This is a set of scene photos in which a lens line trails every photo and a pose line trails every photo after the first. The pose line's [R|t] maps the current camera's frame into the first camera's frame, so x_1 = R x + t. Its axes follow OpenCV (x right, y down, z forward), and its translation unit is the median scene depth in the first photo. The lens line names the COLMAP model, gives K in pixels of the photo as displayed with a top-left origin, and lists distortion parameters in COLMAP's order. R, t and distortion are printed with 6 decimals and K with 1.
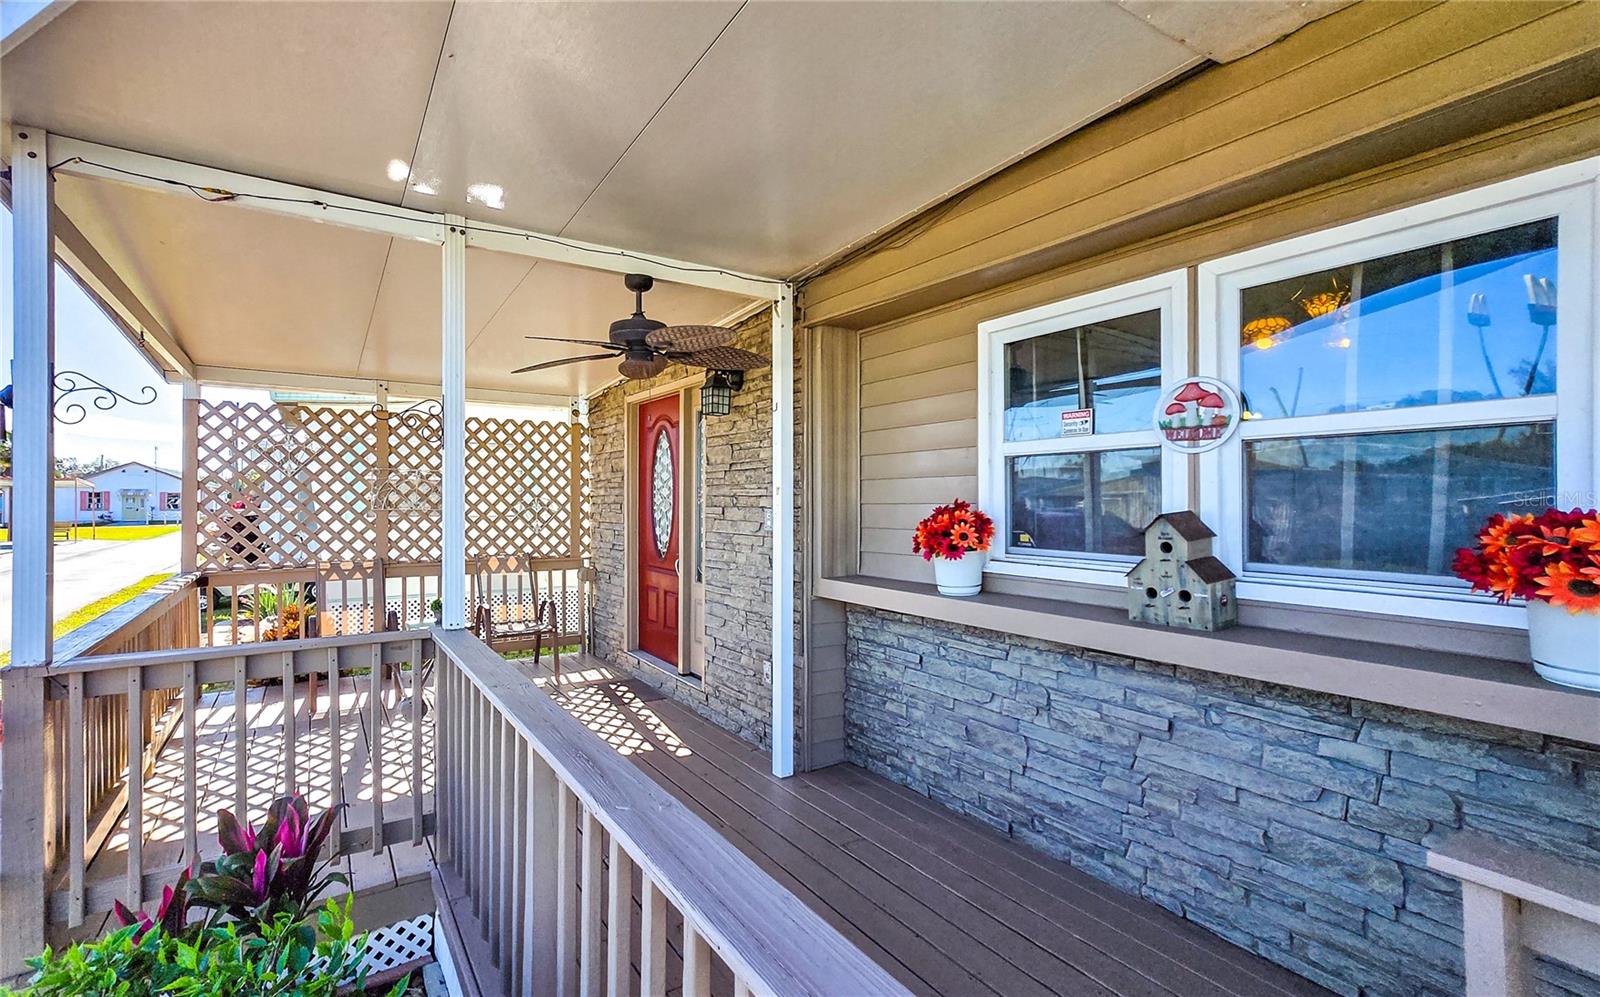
lens RADIAL K [[701.0, 0, 720.0], [0, 701.0, 502.1], [0, 0, 1]] dist [0.011160, 0.000960]
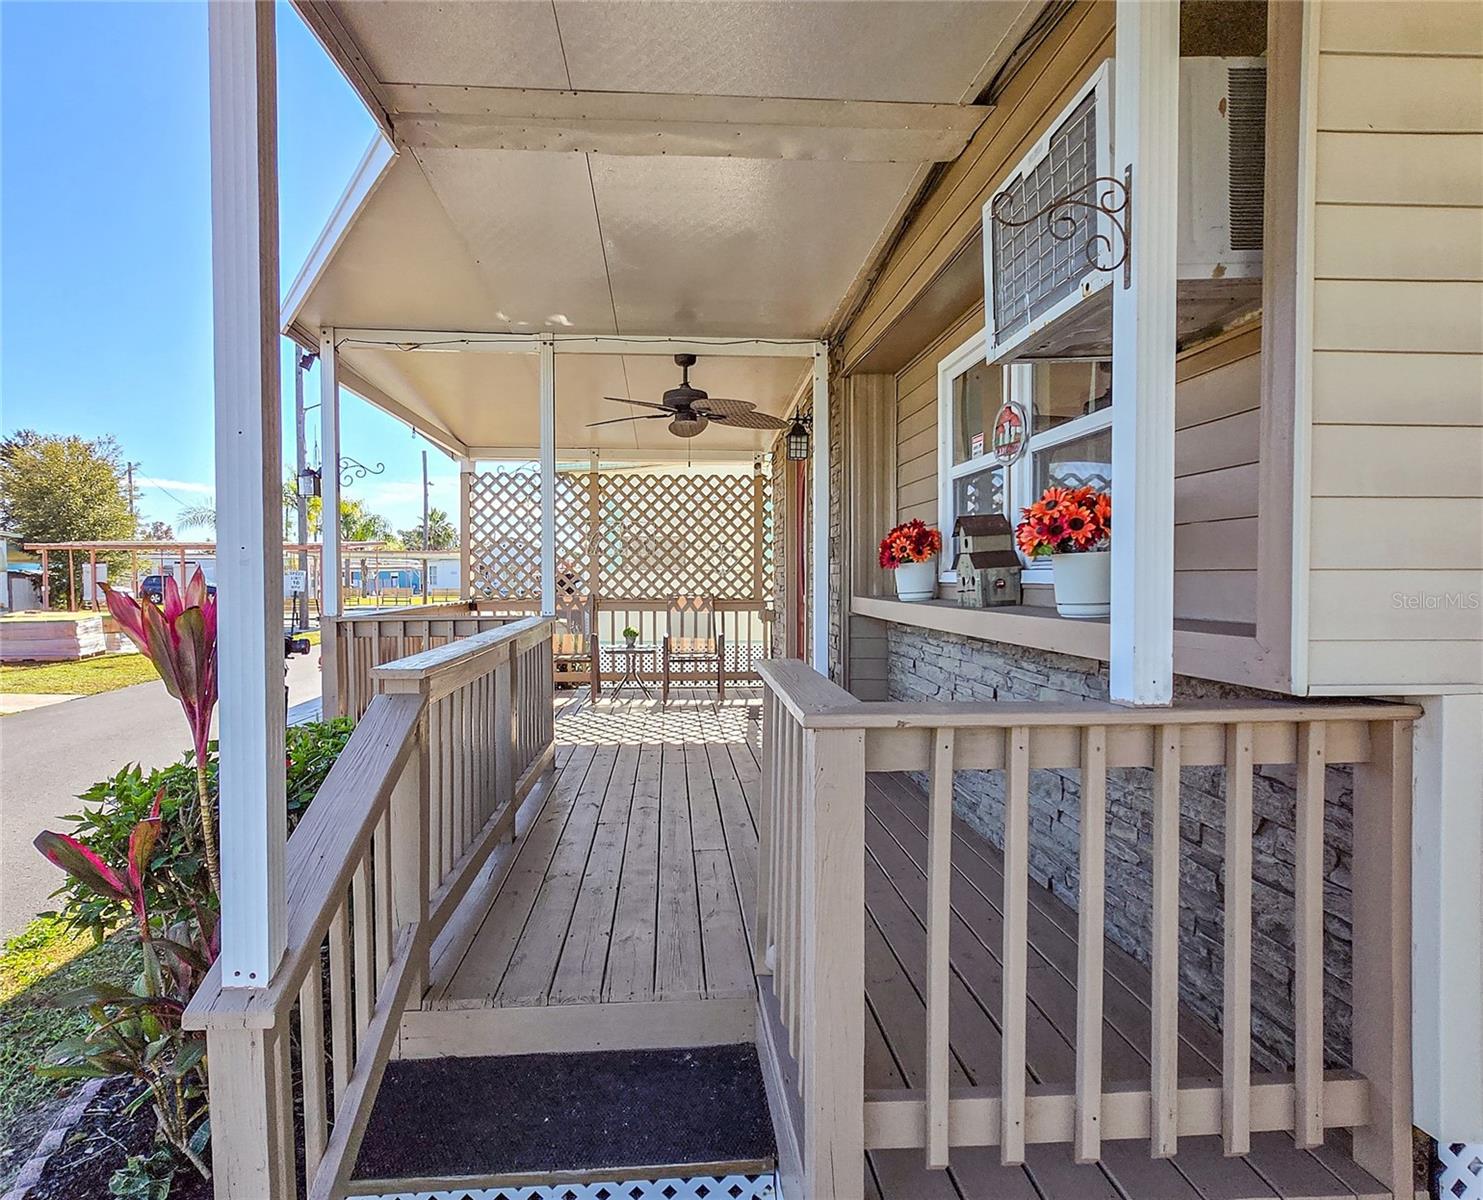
lens RADIAL K [[838.4, 0, 733.8], [0, 838.4, 600.3], [0, 0, 1]] dist [0.004493, 0.000197]
pose [[0.902417, 0.009023, -0.430769, 0.392281], [0.003401, 0.999600, 0.028062, 0.053531], [0.430850, -0.026789, 0.902026, -0.225364]]
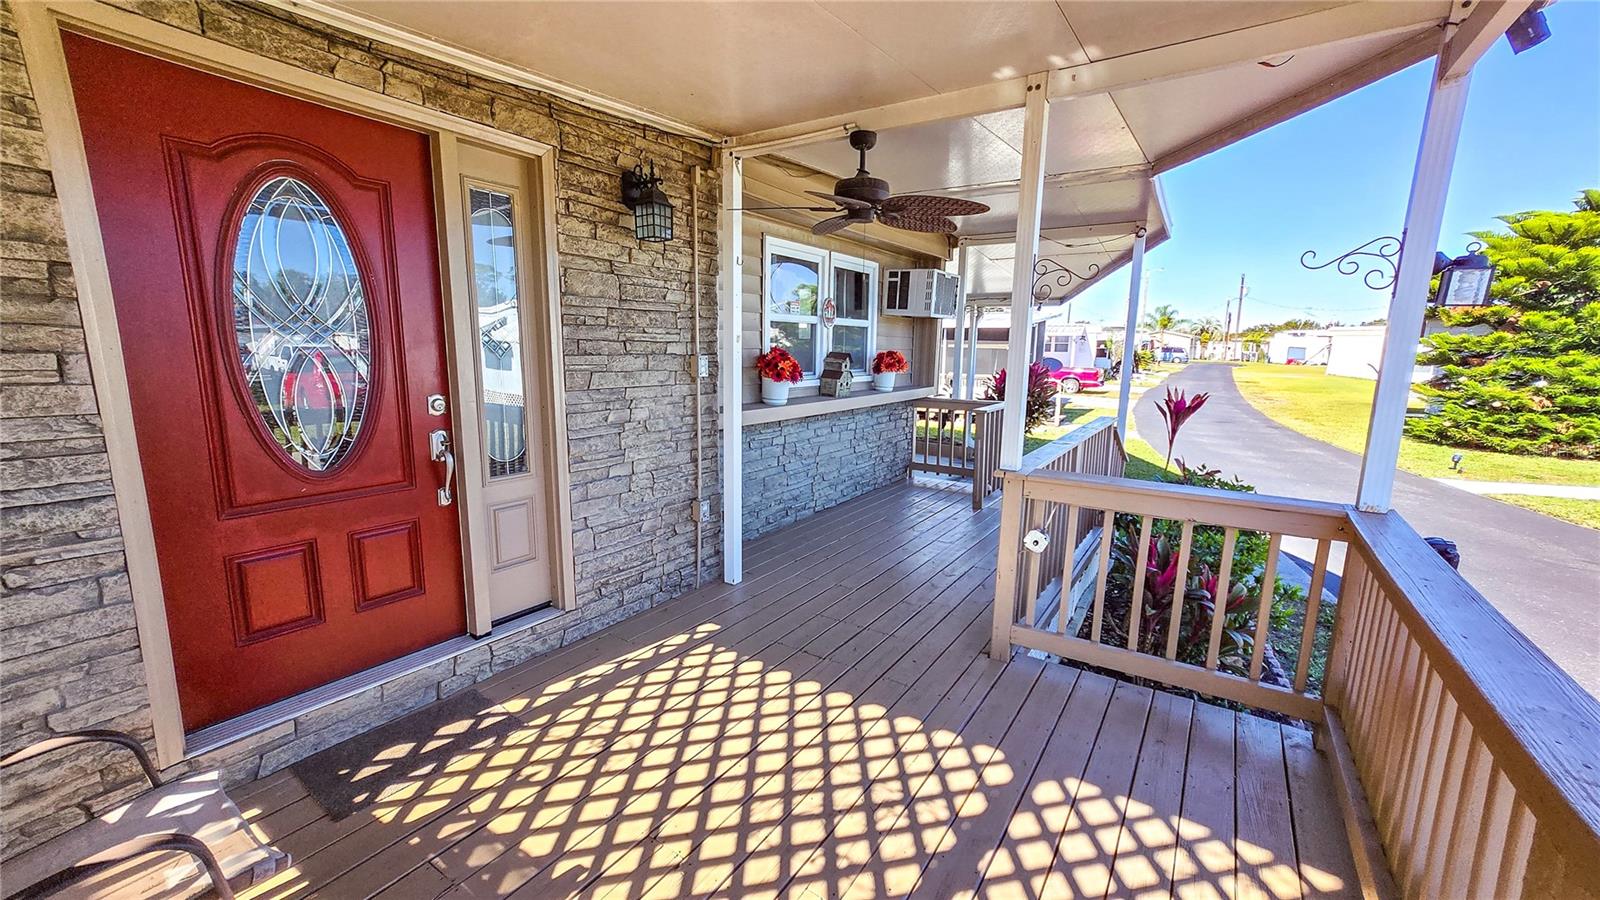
lens RADIAL K [[626.8, 0, 819.6], [0, 626.8, 455.4], [0, 0, 1]] dist [-0.004731, 0.006265]
pose [[-0.455382, -0.161762, 0.875477, -0.615100], [-0.013162, 0.984471, 0.175055, -0.006747], [-0.890199, 0.068194, -0.450439, 0.942921]]
